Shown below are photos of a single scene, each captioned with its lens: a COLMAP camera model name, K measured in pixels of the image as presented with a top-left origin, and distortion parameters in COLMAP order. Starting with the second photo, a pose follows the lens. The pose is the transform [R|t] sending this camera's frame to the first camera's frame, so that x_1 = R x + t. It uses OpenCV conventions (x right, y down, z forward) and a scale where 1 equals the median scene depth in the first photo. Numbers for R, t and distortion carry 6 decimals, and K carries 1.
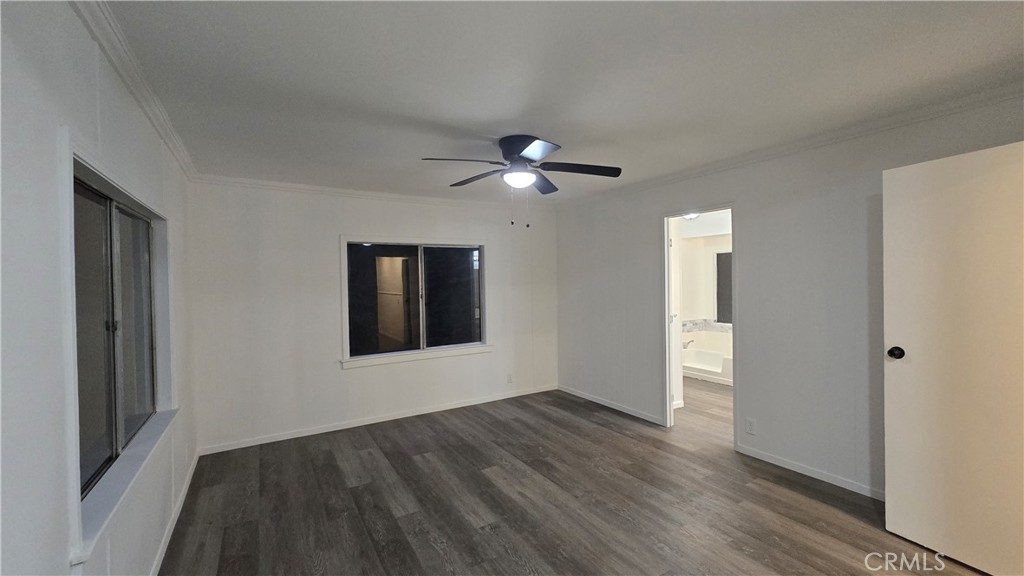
lens RADIAL K [[419.2, 0, 515.1], [0, 419.2, 290.5], [0, 0, 1]] dist [-0.004046, 0.000824]
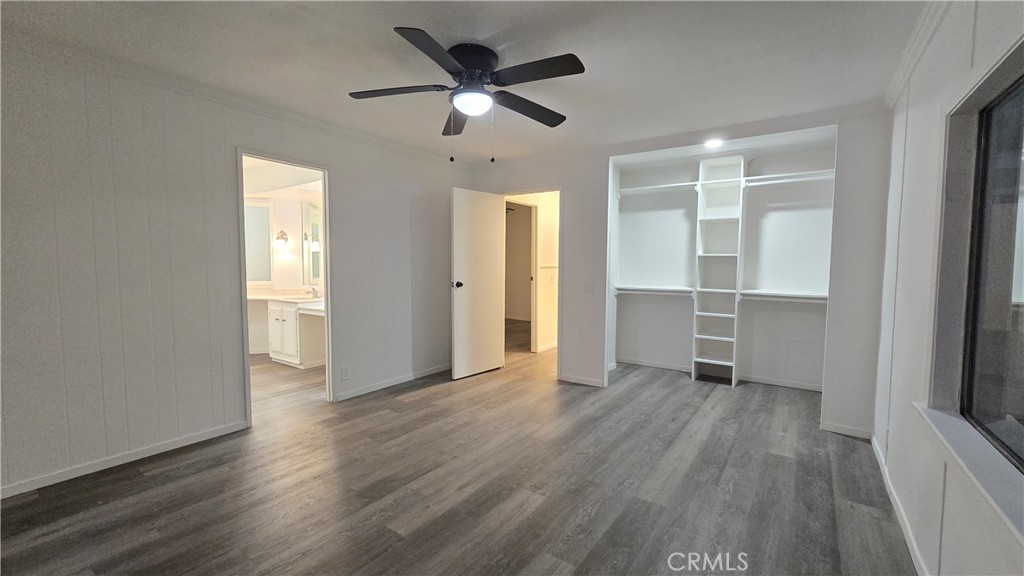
lens RADIAL K [[419.2, 0, 512.8], [0, 419.2, 292.3], [0, 0, 1]] dist [-0.004046, 0.000824]
pose [[-0.400569, -0.052593, 0.914756, -0.717899], [0.017572, 0.997727, 0.065058, 0.046779], [-0.916098, 0.042134, -0.398734, 1.153363]]
